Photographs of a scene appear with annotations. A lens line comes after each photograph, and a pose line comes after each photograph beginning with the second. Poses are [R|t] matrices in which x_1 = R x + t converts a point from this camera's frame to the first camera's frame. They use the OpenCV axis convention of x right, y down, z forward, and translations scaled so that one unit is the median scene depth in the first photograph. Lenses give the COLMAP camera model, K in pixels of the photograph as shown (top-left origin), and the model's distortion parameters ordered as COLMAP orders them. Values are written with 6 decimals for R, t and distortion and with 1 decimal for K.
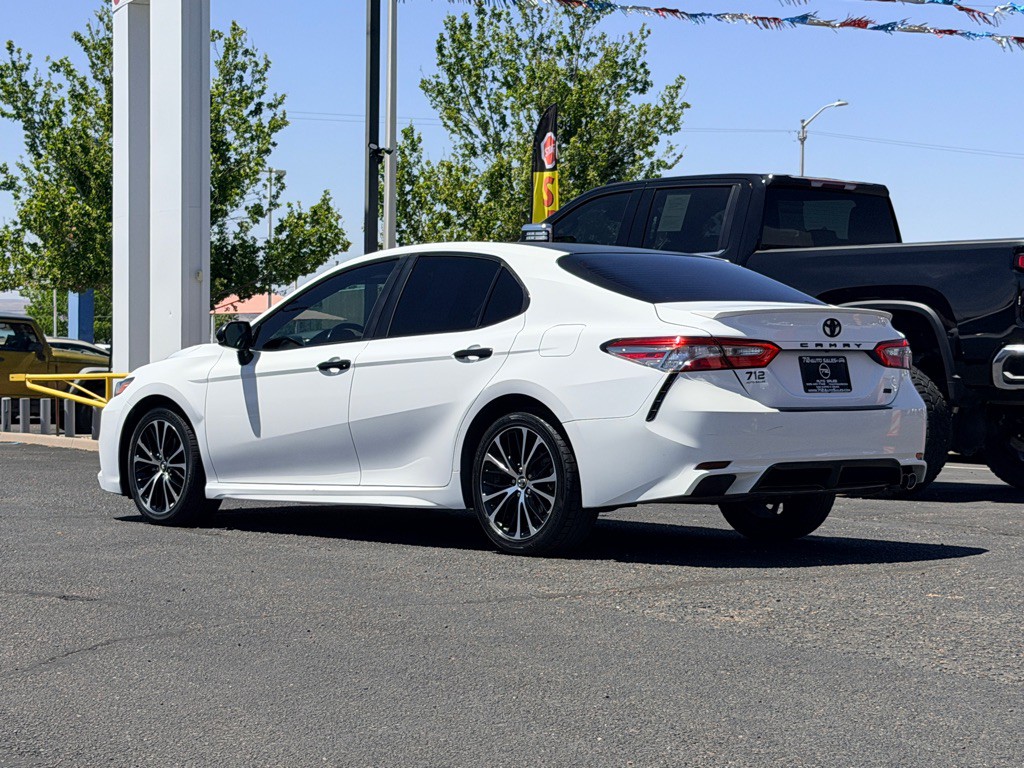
lens RADIAL K [[2386.3, 0, 516.3], [0, 2386.3, 391.7], [0, 0, 1]] dist [0.189403, 0.000000]
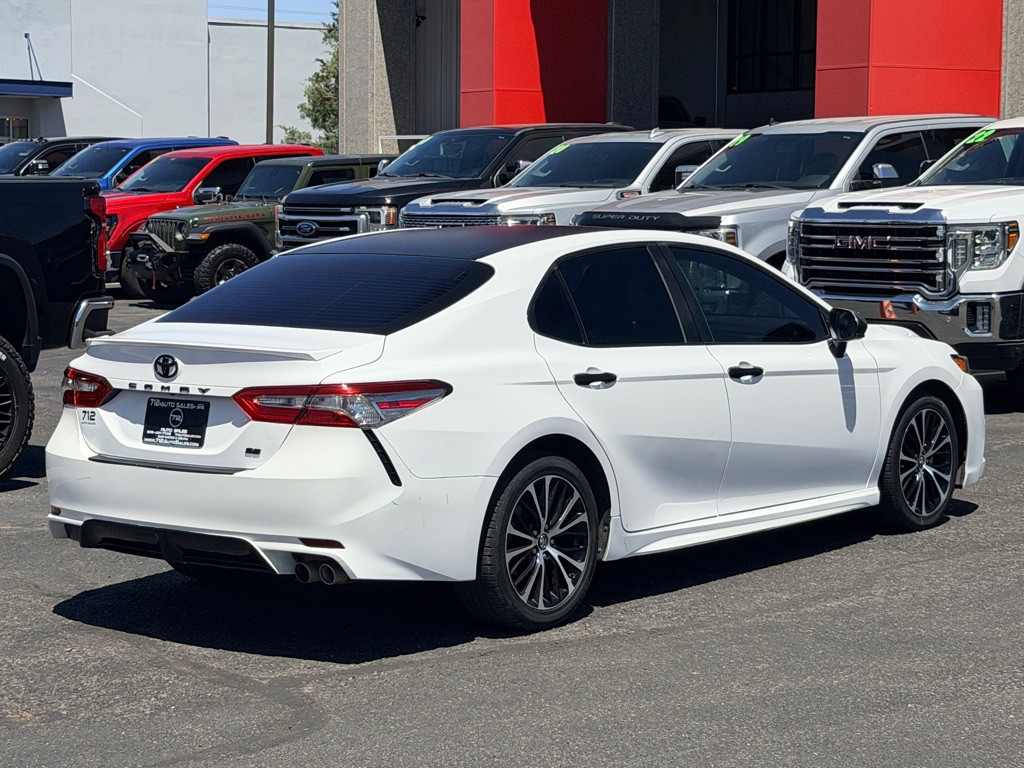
lens RADIAL K [[2386.3, 0, 507.1], [0, 2386.3, 379.6], [0, 0, 1]] dist [0.189403, 0.000000]
pose [[0.145991, 0.102045, -0.984009, 0.779770], [0.011069, 0.994435, 0.104768, -0.087257], [0.989224, -0.026188, 0.144049, 0.816552]]
